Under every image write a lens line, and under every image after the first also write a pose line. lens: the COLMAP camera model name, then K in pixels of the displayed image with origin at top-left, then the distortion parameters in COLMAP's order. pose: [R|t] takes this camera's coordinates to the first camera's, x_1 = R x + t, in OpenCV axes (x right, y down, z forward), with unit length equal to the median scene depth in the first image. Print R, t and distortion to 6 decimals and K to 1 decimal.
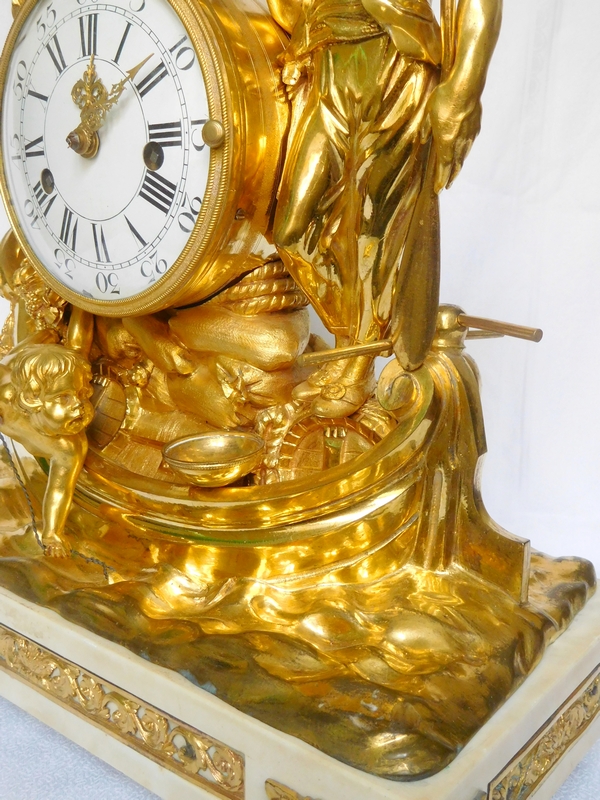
lens RADIAL K [[864.8, 0, 300.4], [0, 864.8, 402.9], [0, 0, 1]] dist [0.026419, 0.000000]
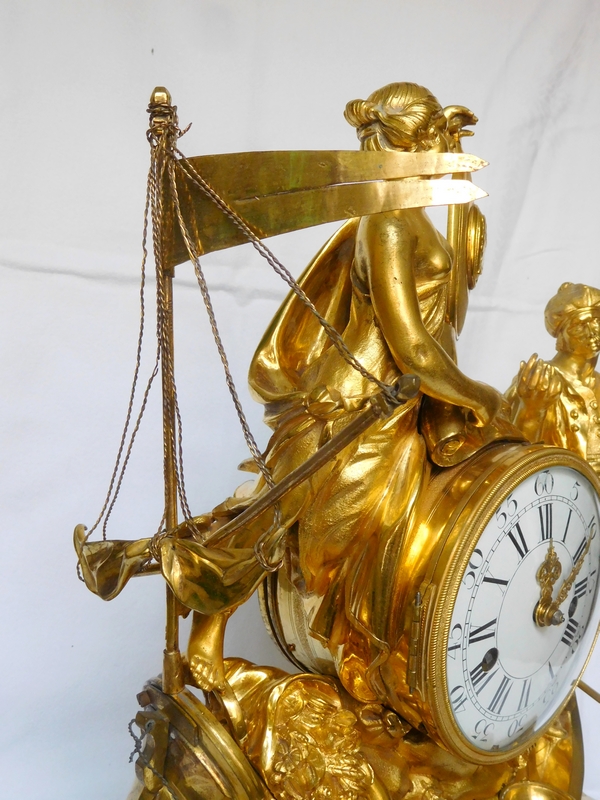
lens RADIAL K [[864.8, 0, 294.8], [0, 864.8, 402.5], [0, 0, 1]] dist [0.026419, 0.000000]
pose [[0.161795, -0.137549, 0.977191, -1.337038], [0.148838, 0.982312, 0.113626, -0.736156], [-0.975536, 0.127059, 0.179406, 1.081760]]
